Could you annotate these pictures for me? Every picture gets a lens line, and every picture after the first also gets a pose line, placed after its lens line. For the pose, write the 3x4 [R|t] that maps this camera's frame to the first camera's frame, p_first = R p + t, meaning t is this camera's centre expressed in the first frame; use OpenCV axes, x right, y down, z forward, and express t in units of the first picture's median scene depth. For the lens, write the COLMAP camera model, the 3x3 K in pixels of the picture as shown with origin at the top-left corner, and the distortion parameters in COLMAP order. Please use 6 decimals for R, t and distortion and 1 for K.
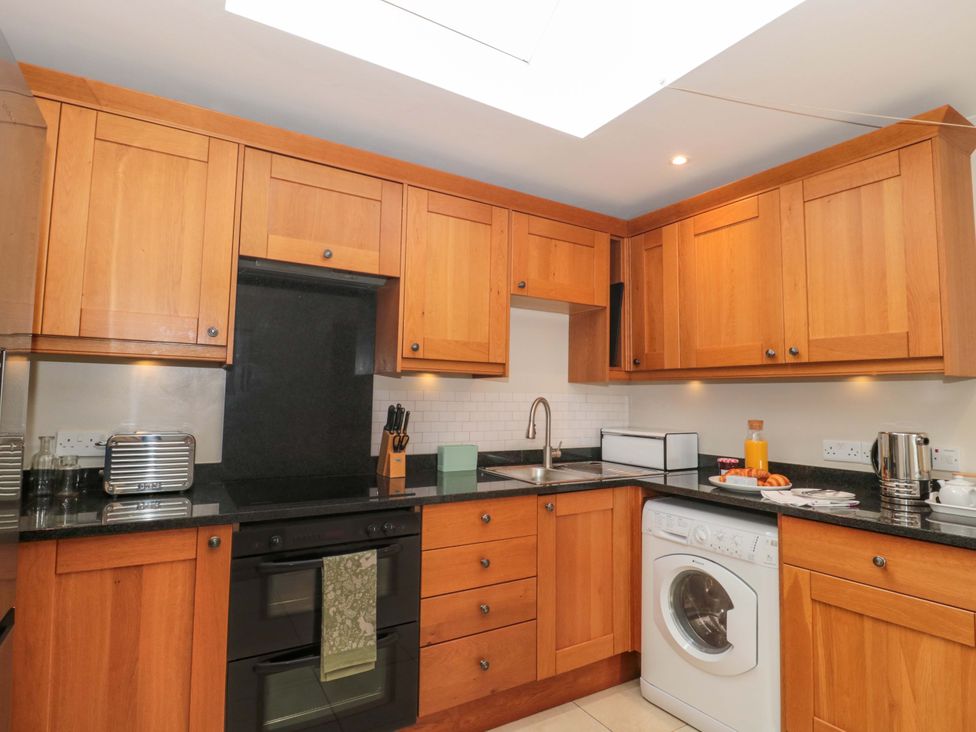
lens RADIAL K [[518.9, 0, 488.0], [0, 518.9, 366.0], [0, 0, 1]] dist [-0.001254, -0.001021]
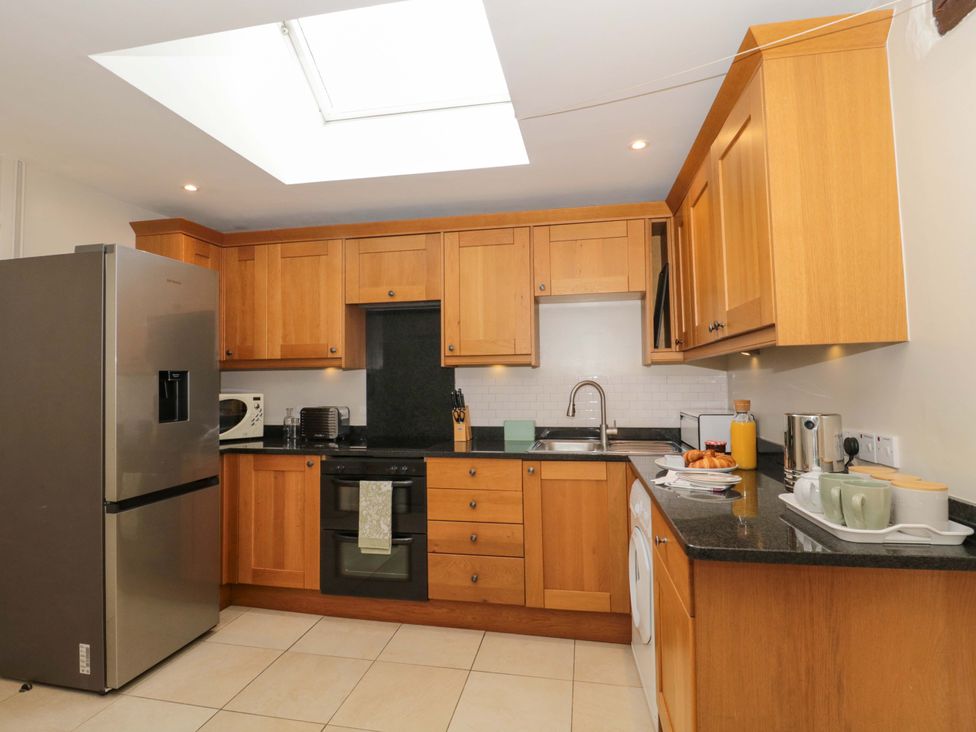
lens RADIAL K [[510.2, 0, 487.5], [0, 510.2, 361.9], [0, 0, 1]] dist [0.004204, -0.015239]
pose [[0.746325, -0.049069, -0.663770, 0.883378], [0.065940, 0.997824, 0.000377, 0.006898], [0.662307, -0.044050, 0.747937, 0.035914]]
